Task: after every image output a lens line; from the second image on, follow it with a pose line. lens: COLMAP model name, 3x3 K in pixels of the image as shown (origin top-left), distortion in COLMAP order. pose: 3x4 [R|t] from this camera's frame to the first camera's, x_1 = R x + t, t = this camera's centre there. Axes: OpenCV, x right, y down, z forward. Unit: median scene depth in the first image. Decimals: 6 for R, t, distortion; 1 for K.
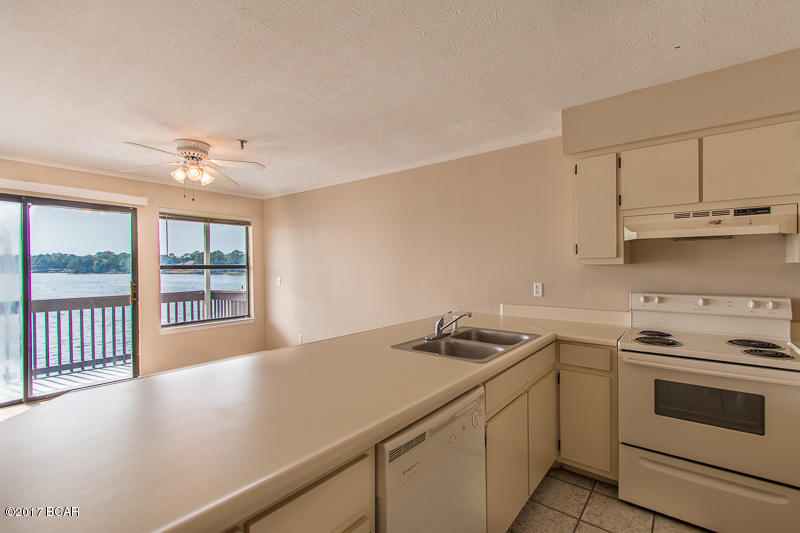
lens RADIAL K [[362.9, 0, 400.0], [0, 362.9, 266.5], [0, 0, 1]] dist [0.003657, 0.000174]
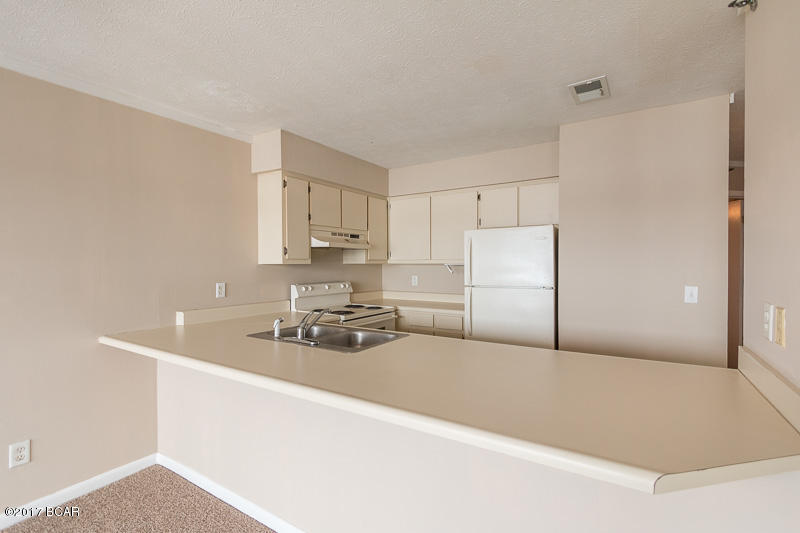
lens RADIAL K [[362.9, 0, 400.0], [0, 362.9, 266.5], [0, 0, 1]] dist [0.003657, 0.000174]
pose [[-0.108176, 0.004730, 0.994121, -0.582684], [0.010559, 0.999938, -0.003609, 0.009355], [-0.994076, 0.010106, -0.108219, 0.596875]]
